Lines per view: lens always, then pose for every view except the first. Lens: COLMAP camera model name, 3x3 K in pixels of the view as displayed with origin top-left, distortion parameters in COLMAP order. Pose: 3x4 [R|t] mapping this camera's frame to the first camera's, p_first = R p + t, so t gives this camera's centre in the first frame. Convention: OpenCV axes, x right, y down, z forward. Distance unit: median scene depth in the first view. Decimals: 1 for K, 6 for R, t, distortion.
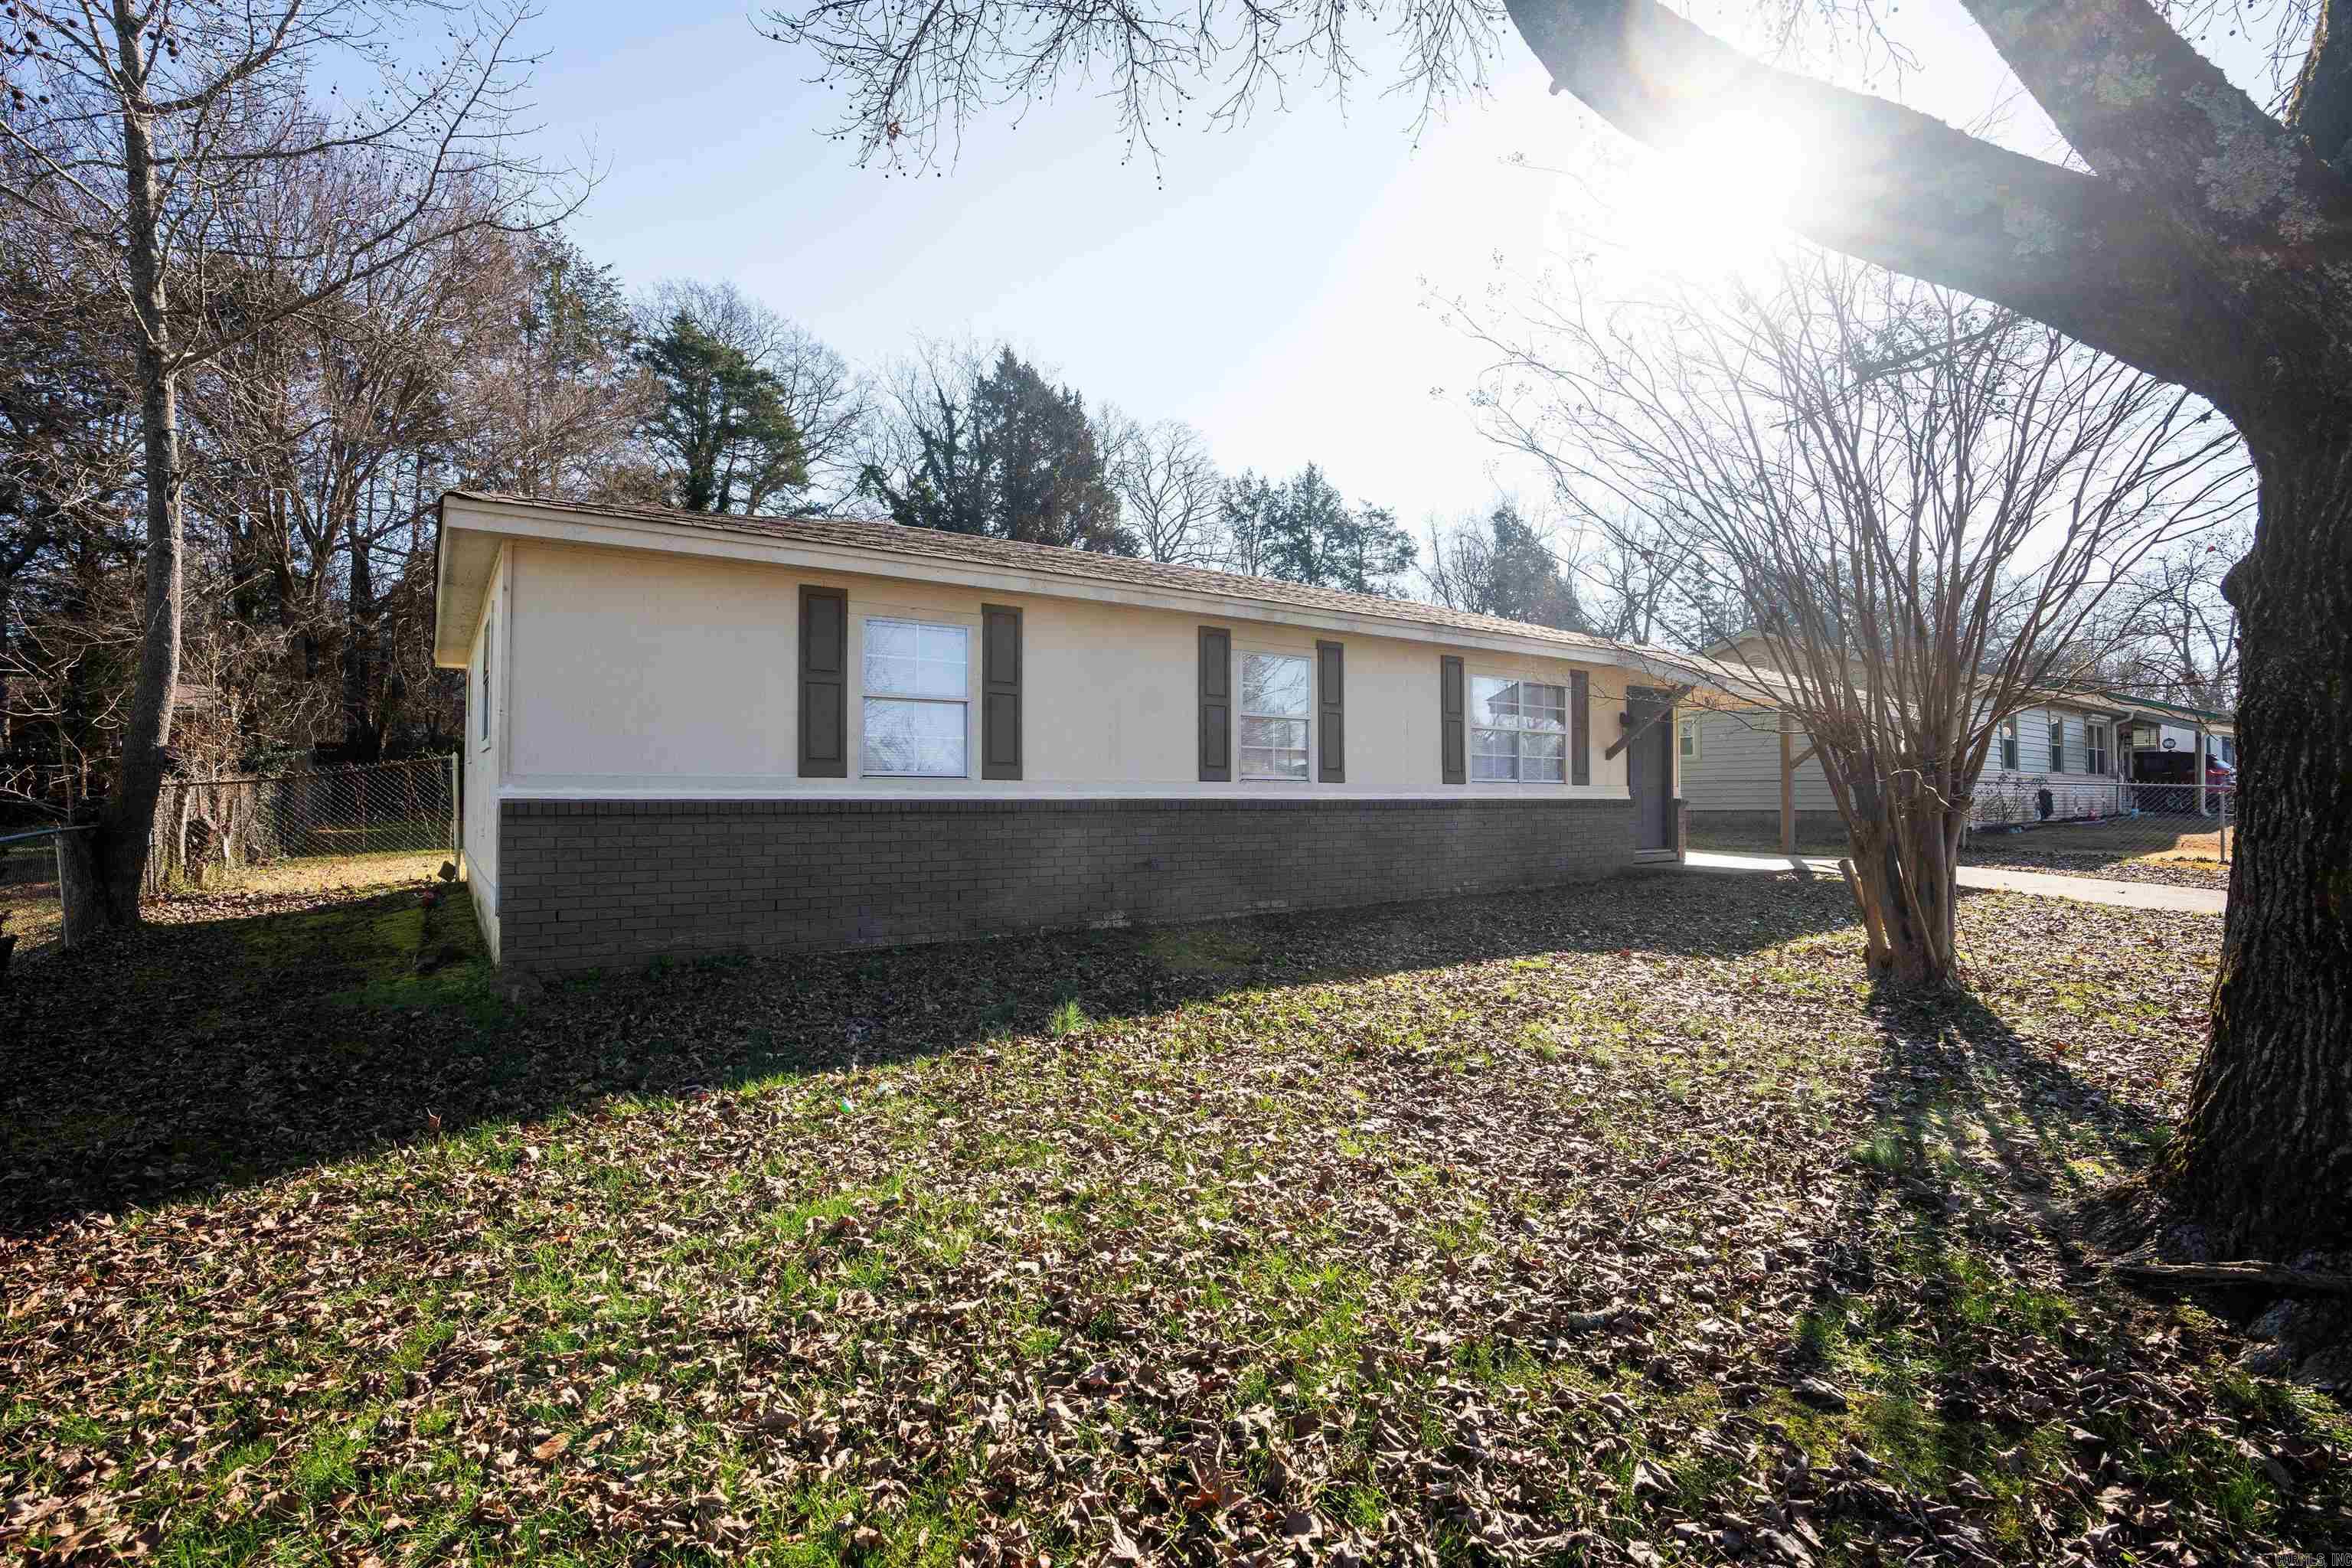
lens RADIAL K [[1075.1, 0, 1165.2], [0, 1075.1, 782.8], [0, 0, 1]] dist [-0.068640, 0.025963]
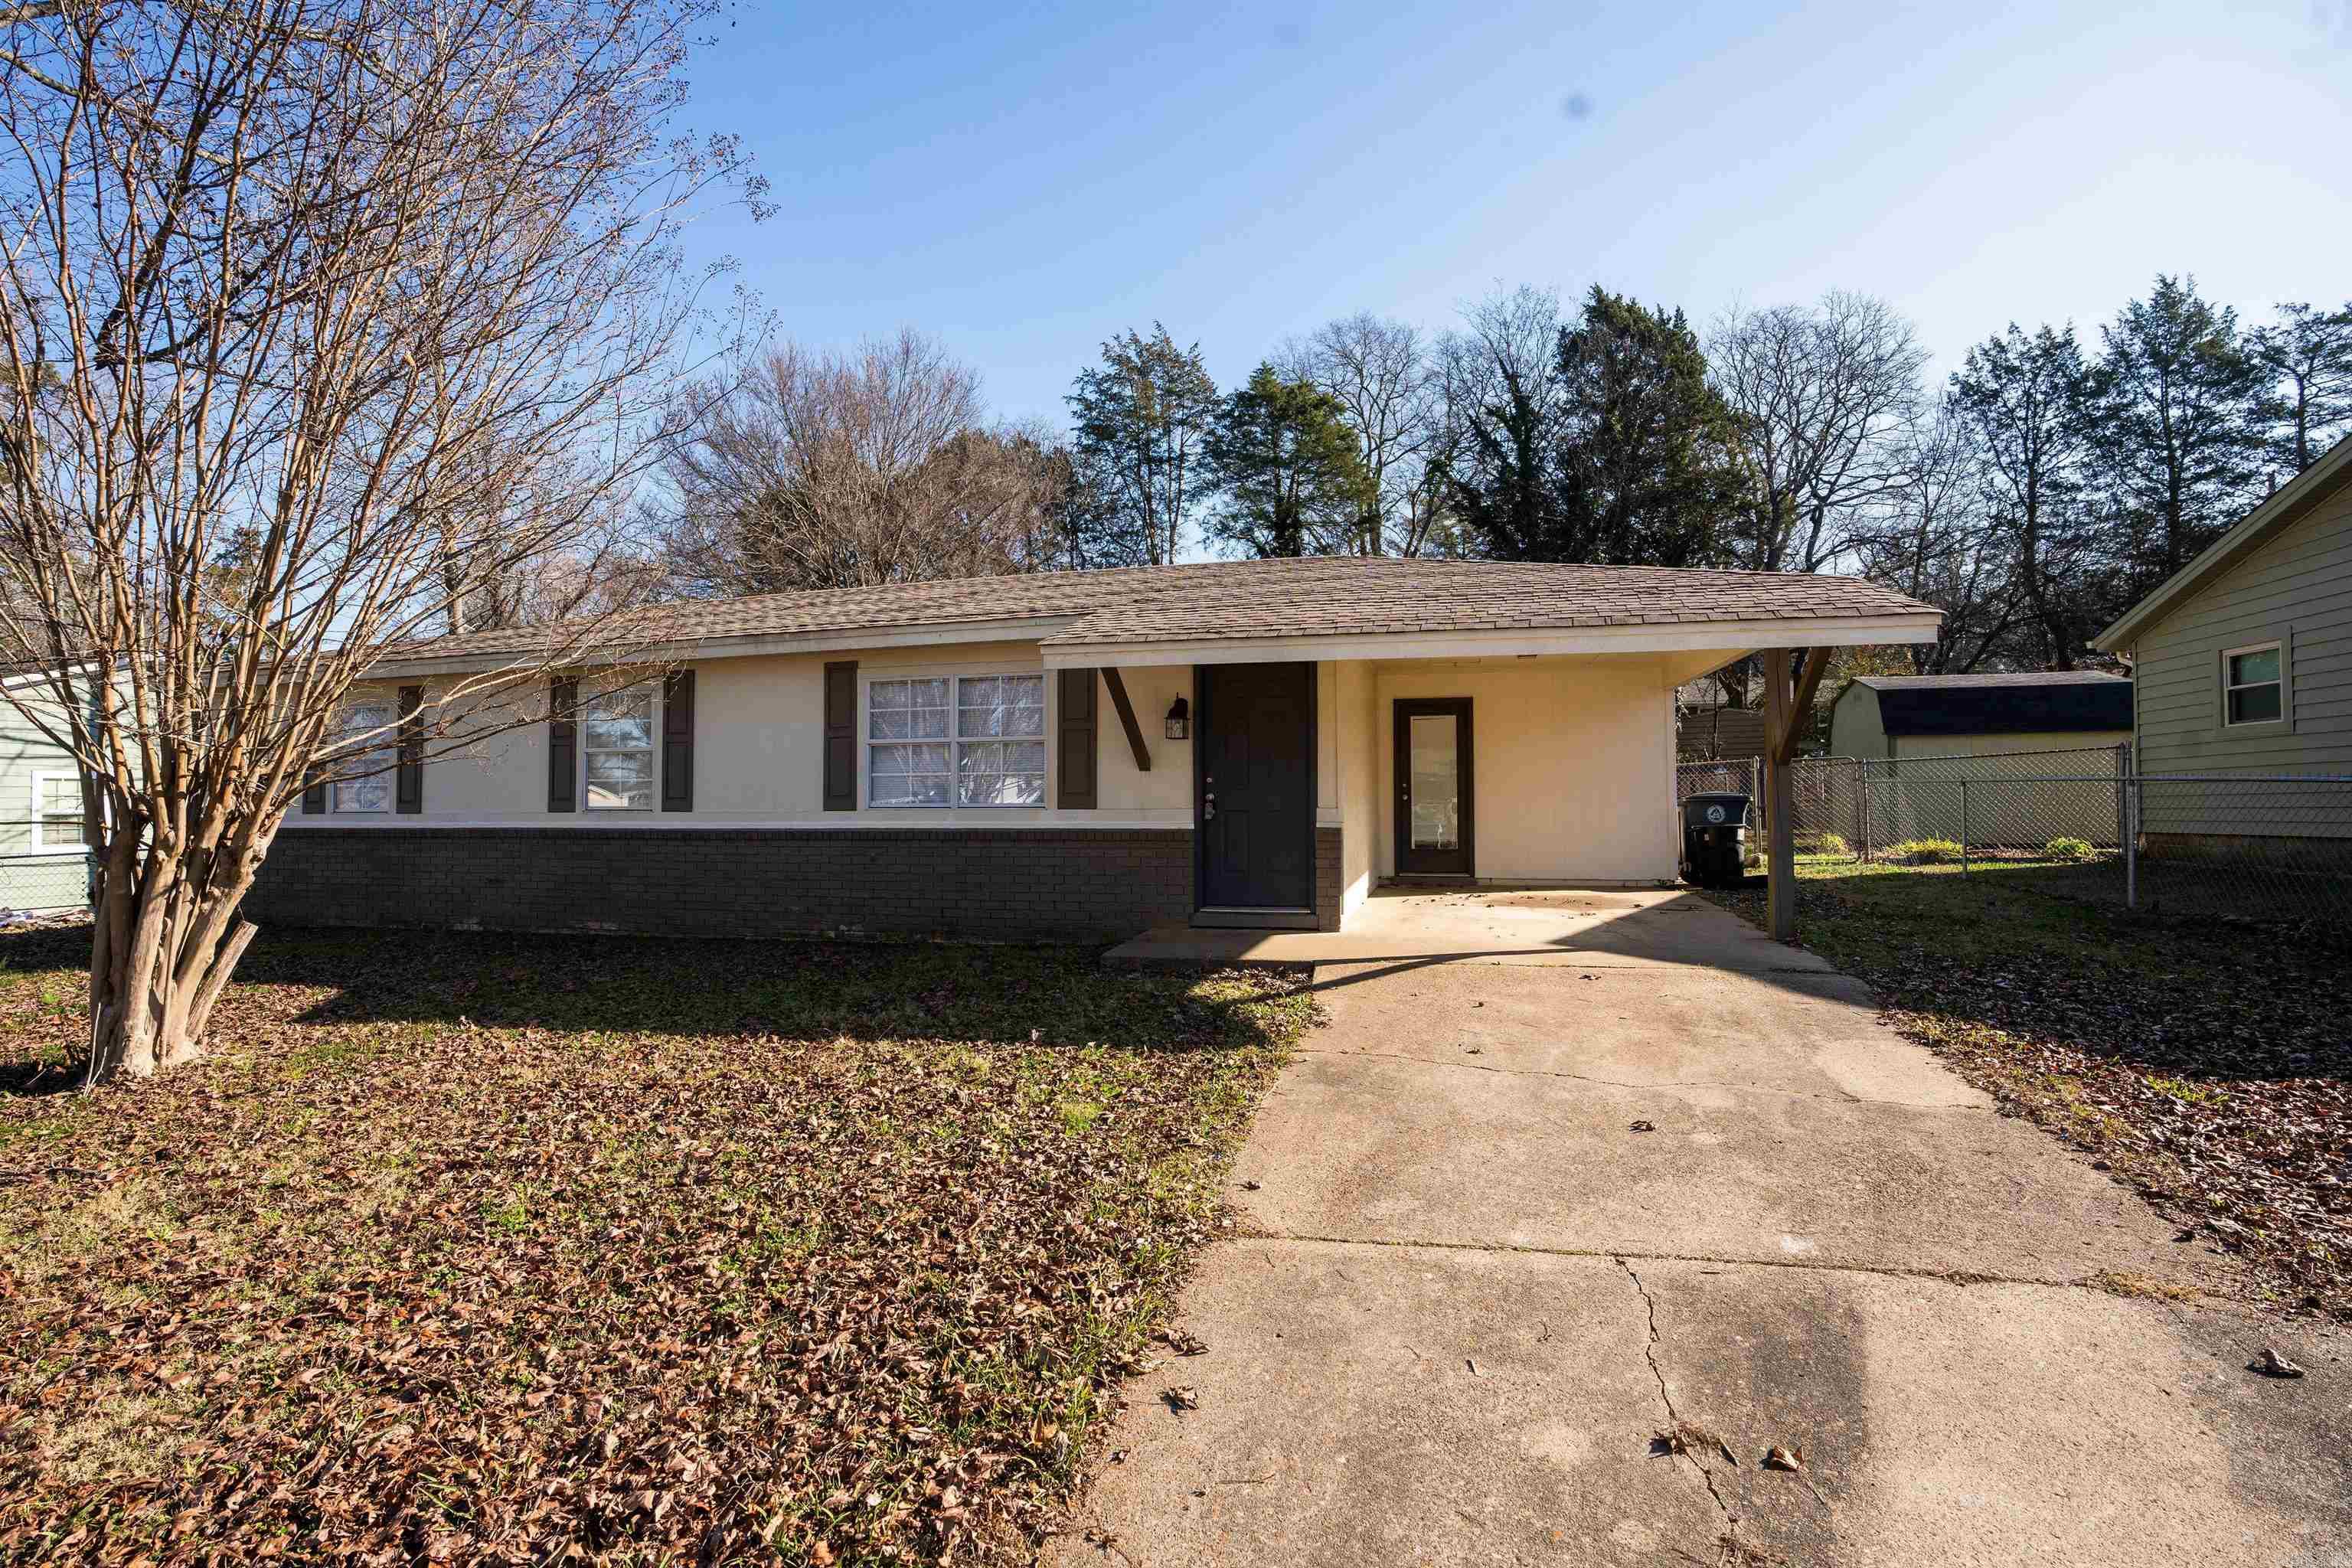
lens RADIAL K [[1077.1, 0, 1158.3], [0, 1077.1, 784.7], [0, 0, 1]] dist [-0.071076, 0.026340]
pose [[0.636882, -0.018310, -0.770744, 0.293662], [0.020870, 0.999761, -0.006505, -0.002290], [0.770679, -0.011942, 0.637112, 0.174394]]
